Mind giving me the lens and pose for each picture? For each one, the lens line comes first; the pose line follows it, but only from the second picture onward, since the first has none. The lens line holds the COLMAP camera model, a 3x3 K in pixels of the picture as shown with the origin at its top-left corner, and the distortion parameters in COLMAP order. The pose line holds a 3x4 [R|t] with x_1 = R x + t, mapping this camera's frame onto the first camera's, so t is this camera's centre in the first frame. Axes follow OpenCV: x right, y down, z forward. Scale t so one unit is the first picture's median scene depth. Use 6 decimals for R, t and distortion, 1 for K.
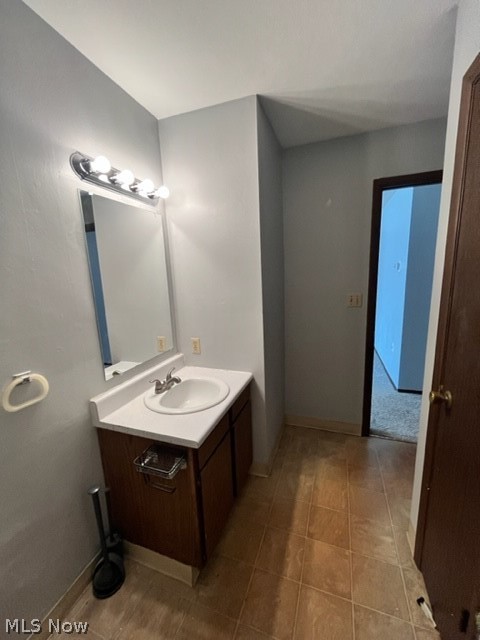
lens RADIAL K [[258.9, 0, 241.7], [0, 258.9, 320.5], [0, 0, 1]] dist [-0.002233, -0.000566]
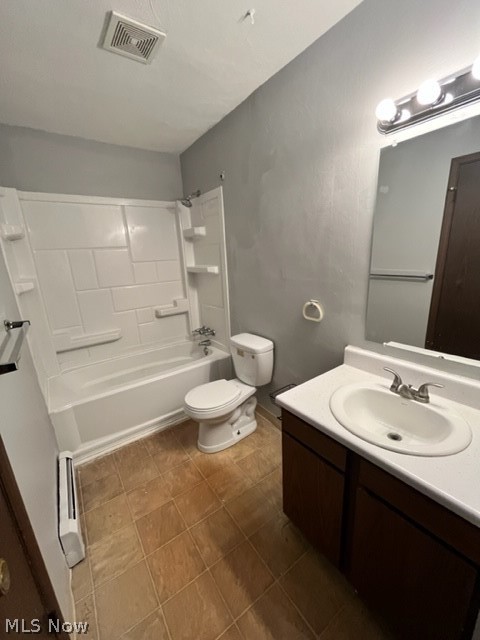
lens RADIAL K [[258.9, 0, 240.1], [0, 258.9, 323.1], [0, 0, 1]] dist [-0.002233, -0.000566]
pose [[-0.575981, 0.266834, -0.772687, 0.628948], [-0.076528, 0.923474, 0.375951, -0.210930], [0.813873, 0.275673, -0.511483, 1.214784]]
